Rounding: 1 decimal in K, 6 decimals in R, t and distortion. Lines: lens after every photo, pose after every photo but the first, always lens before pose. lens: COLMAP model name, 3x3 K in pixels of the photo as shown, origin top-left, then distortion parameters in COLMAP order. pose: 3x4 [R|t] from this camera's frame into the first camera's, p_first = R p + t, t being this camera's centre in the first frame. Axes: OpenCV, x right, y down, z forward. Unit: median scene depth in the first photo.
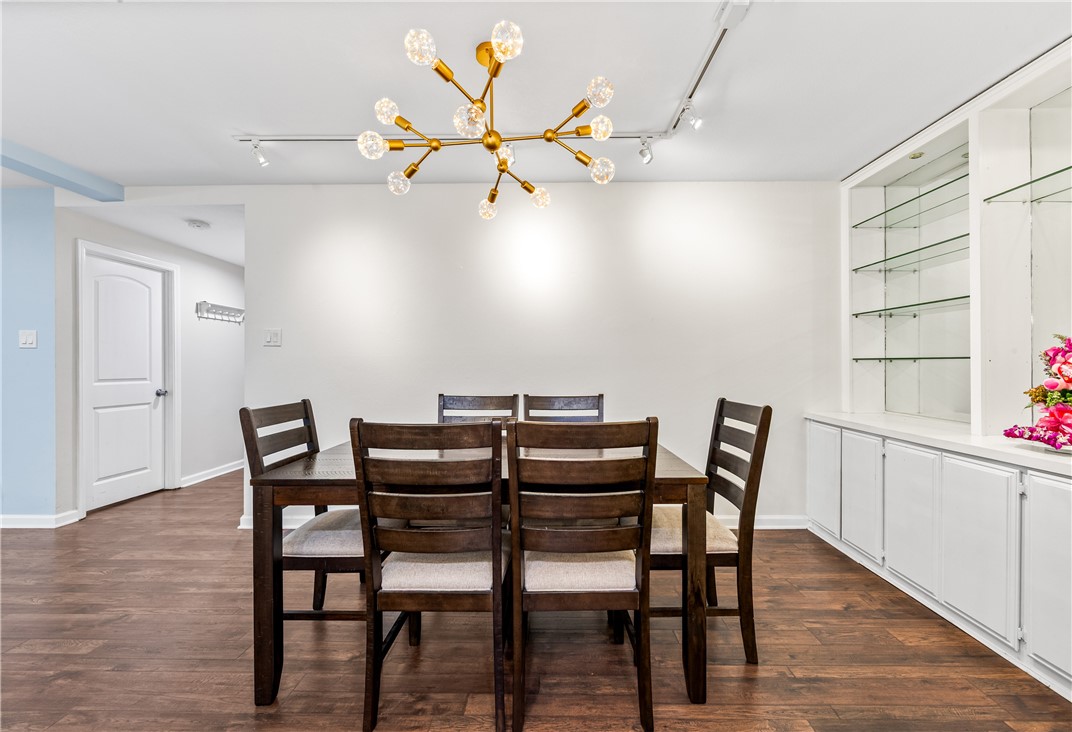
lens RADIAL K [[440.2, 0, 552.6], [0, 440.2, 364.9], [0, 0, 1]] dist [-0.004822, -0.000686]
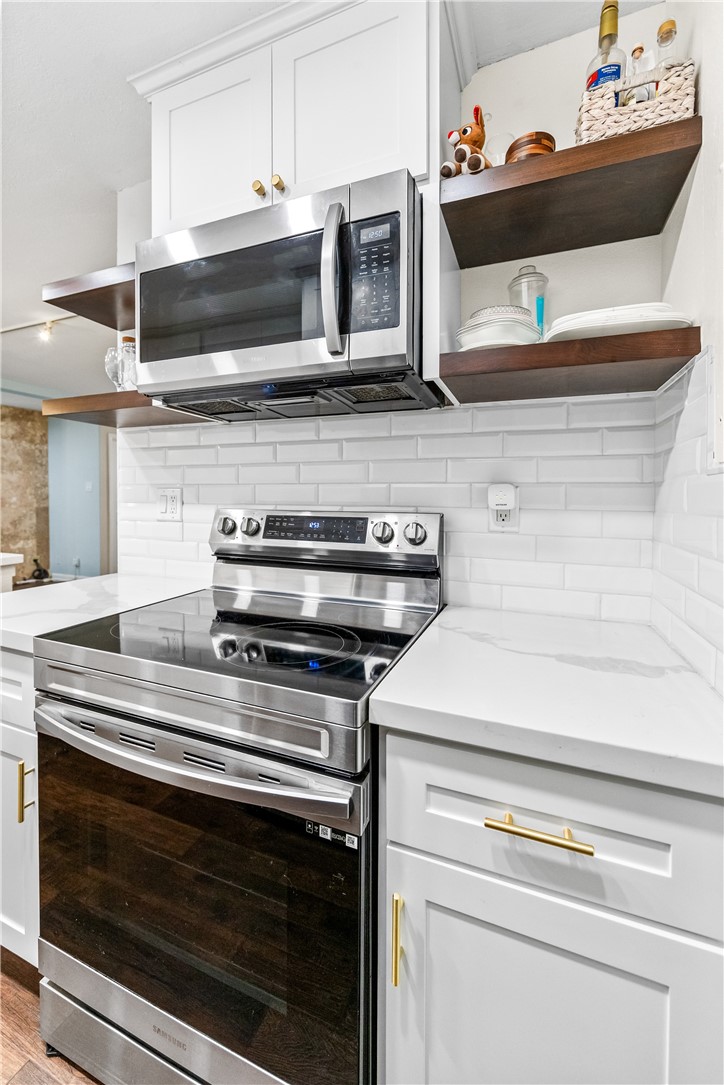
lens RADIAL K [[444.0, 0, 353.5], [0, 444.0, 506.0], [0, 0, 1]] dist [-0.003917, -0.000171]
pose [[0.926539, 0.018202, -0.375758, 1.097749], [-0.009611, 0.999648, 0.024725, -0.060310], [0.376075, -0.019297, 0.926388, -0.676687]]
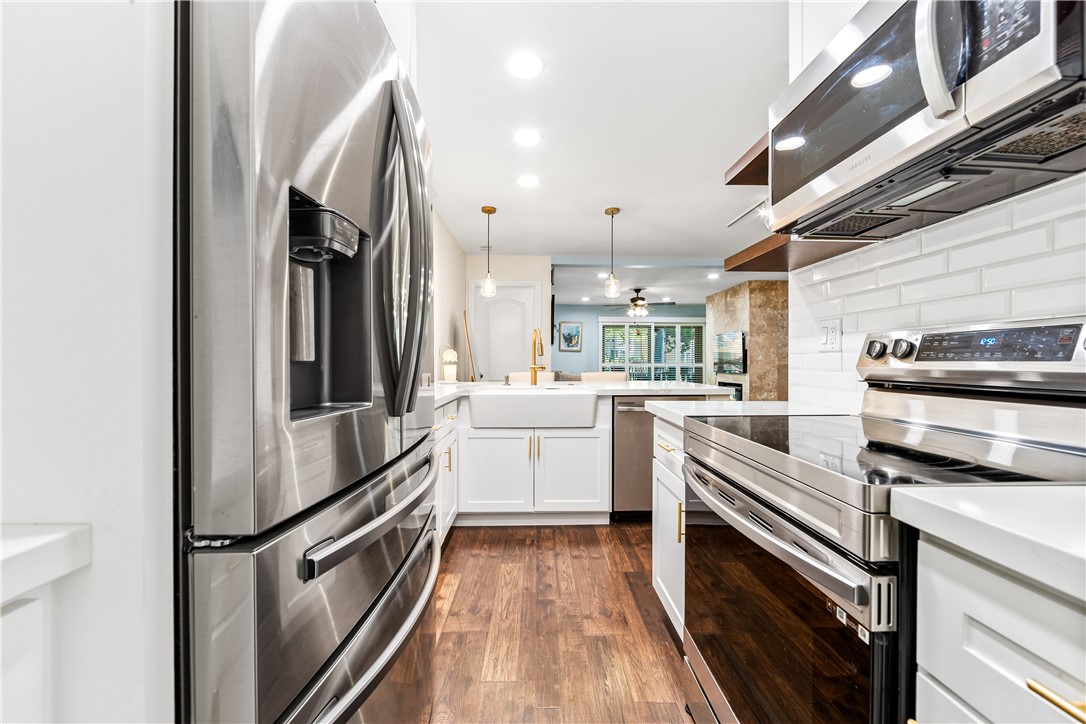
lens RADIAL K [[433.4, 0, 548.0], [0, 433.4, 363.9], [0, 0, 1]] dist [-0.005355, 0.000021]
pose [[0.032502, 0.007295, -0.999445, 1.315803], [0.001702, 0.999972, 0.007354, 0.022904], [0.999470, -0.001940, 0.032489, -0.588493]]
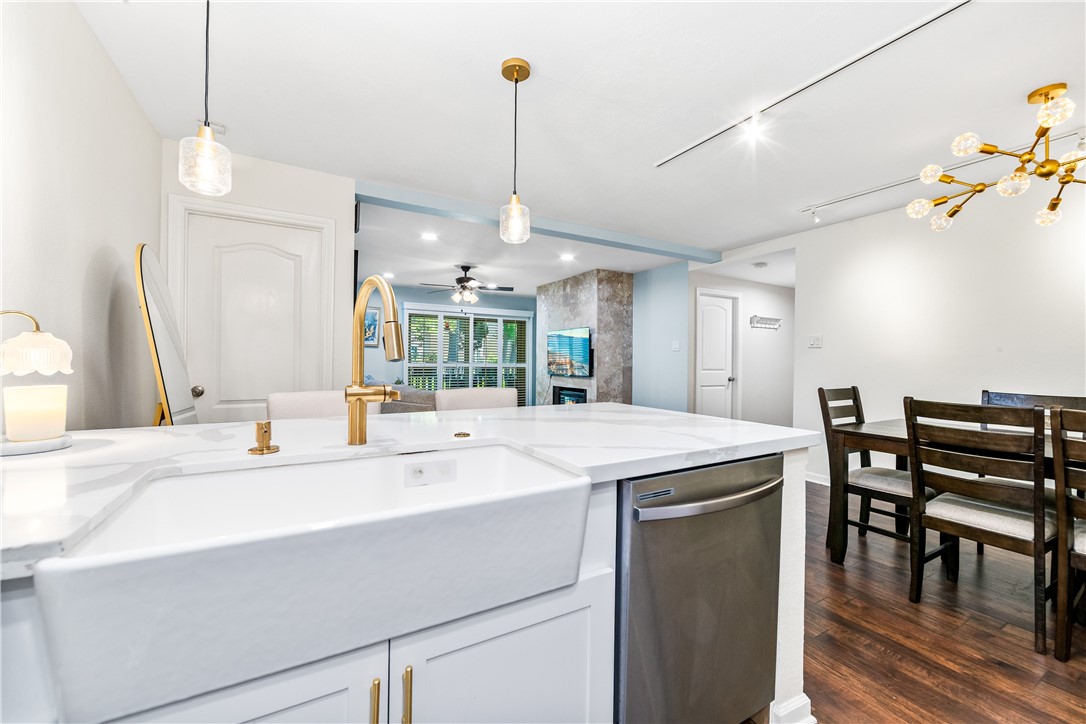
lens RADIAL K [[433.4, 0, 543.4], [0, 433.4, 360.6], [0, 0, 1]] dist [-0.005355, 0.000021]
pose [[0.494612, 0.010325, -0.869052, 0.183730], [-0.010877, 0.999925, 0.005690, -0.002598], [0.869046, 0.006638, 0.494687, -0.664245]]
